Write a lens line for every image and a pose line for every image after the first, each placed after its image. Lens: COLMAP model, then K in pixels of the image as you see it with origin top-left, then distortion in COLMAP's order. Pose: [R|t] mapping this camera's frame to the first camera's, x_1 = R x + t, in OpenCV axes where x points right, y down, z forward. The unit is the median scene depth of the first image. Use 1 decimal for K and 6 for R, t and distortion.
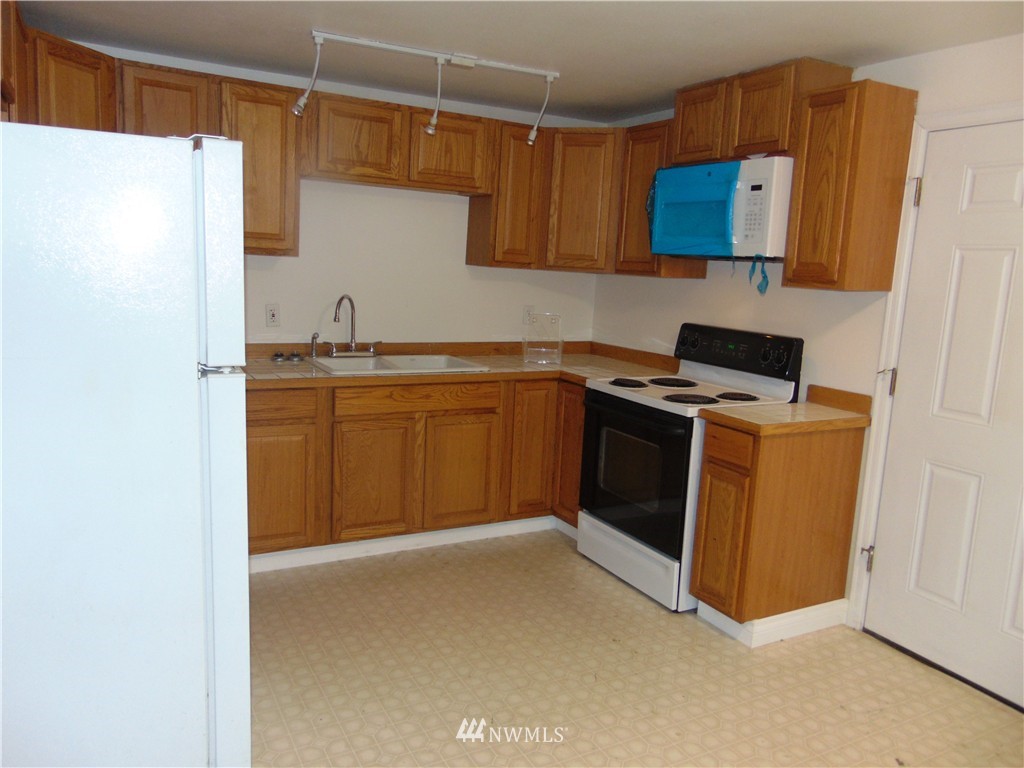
lens RADIAL K [[769.9, 0, 507.9], [0, 769.9, 380.2], [0, 0, 1]] dist [-0.027167, 0.064468]
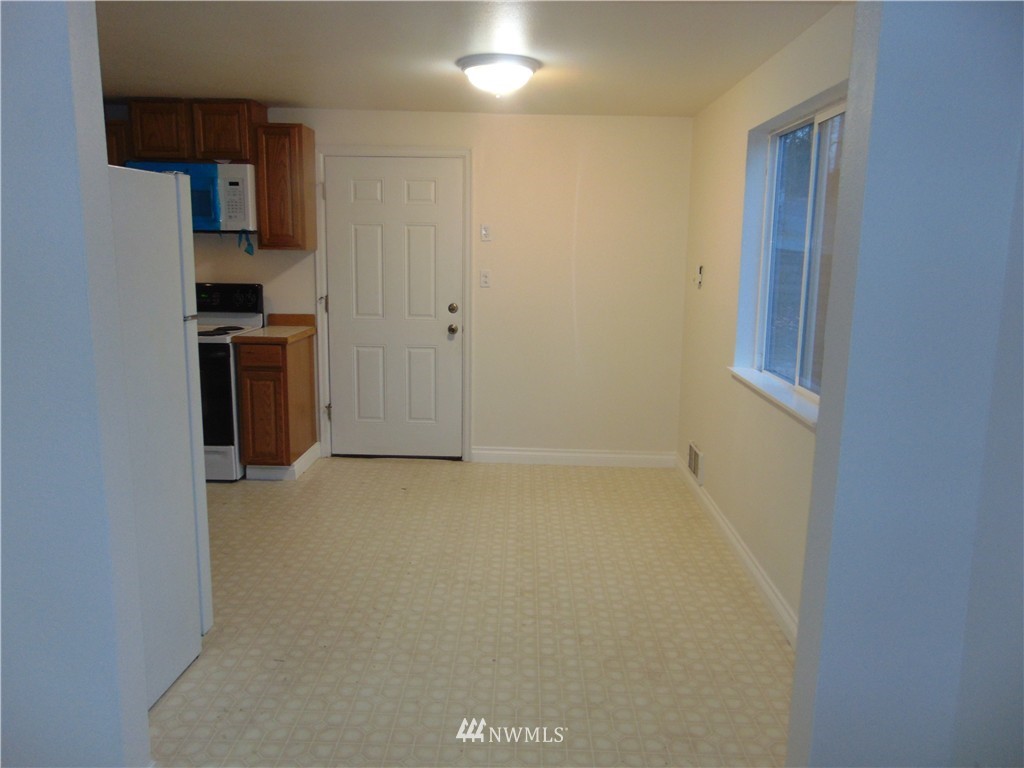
lens RADIAL K [[769.9, 0, 514.3], [0, 769.9, 383.4], [0, 0, 1]] dist [-0.027167, 0.064468]
pose [[0.495714, -0.192933, 0.846785, -0.734712], [0.141455, 0.979929, 0.140461, -0.004912], [-0.856889, 0.050154, 0.513056, -0.202130]]
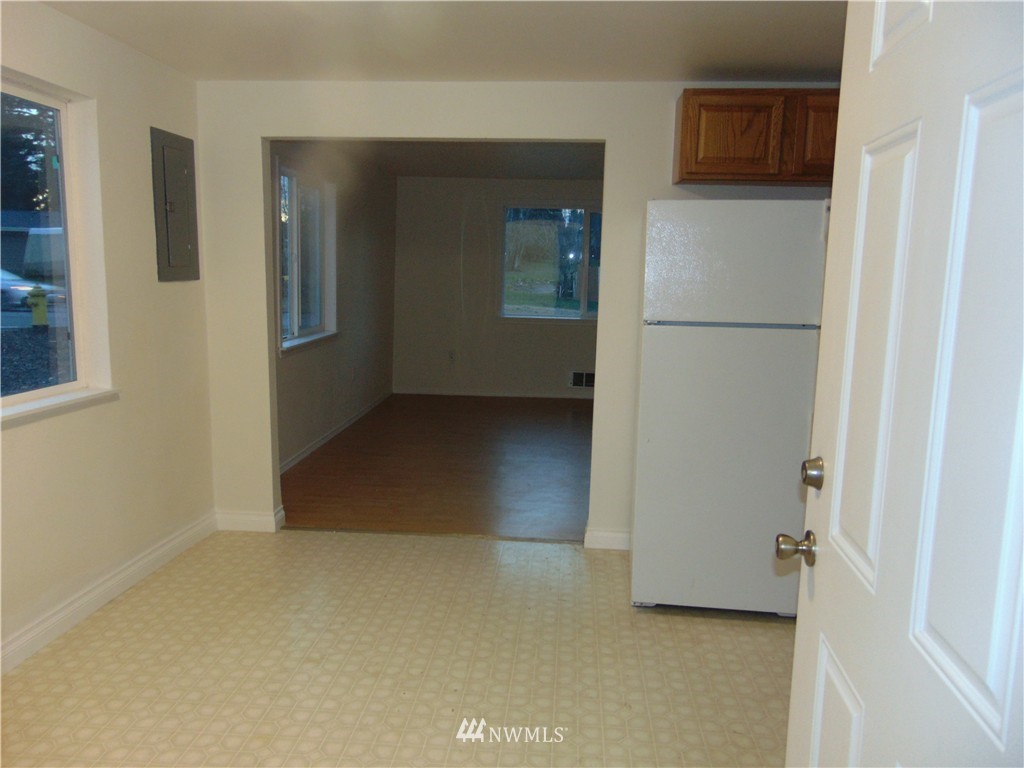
lens RADIAL K [[769.9, 0, 512.1], [0, 769.9, 383.9], [0, 0, 1]] dist [-0.027167, 0.064468]
pose [[-0.549980, 0.059878, -0.833029, 0.722321], [-0.177902, 0.966136, 0.186900, -0.084050], [0.816010, 0.250989, -0.520703, 0.917771]]
